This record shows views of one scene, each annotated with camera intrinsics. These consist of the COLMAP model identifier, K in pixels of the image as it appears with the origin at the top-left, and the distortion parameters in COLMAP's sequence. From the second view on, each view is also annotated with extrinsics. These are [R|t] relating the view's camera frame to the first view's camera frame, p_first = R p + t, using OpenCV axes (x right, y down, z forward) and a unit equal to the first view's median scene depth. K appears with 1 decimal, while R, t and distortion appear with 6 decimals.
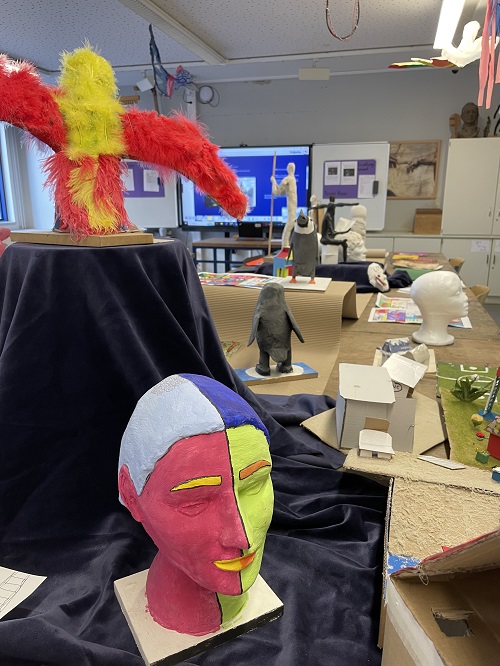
lens RADIAL K [[507.4, 0, 250.0], [0, 507.4, 333.0], [0, 0, 1]] dist [0.046888, -0.078900]
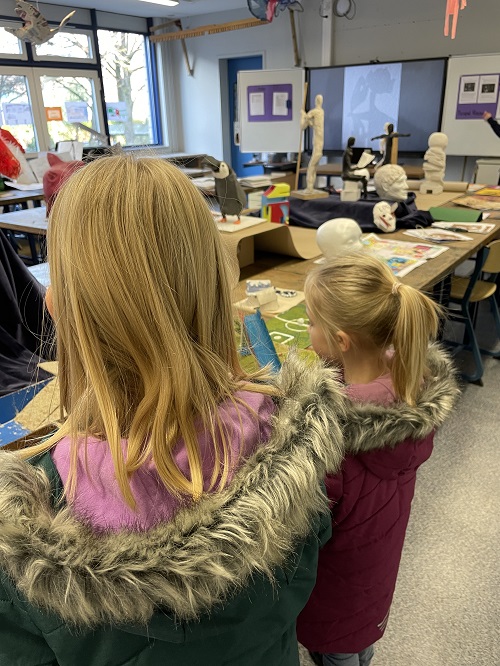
lens RADIAL K [[507.4, 0, 250.0], [0, 507.4, 333.0], [0, 0, 1]] dist [0.046888, -0.078900]
pose [[0.924650, 0.130469, -0.357772, 0.184110], [-0.075109, 0.983506, 0.164541, -0.015308], [0.373338, -0.125271, 0.919198, -0.009731]]
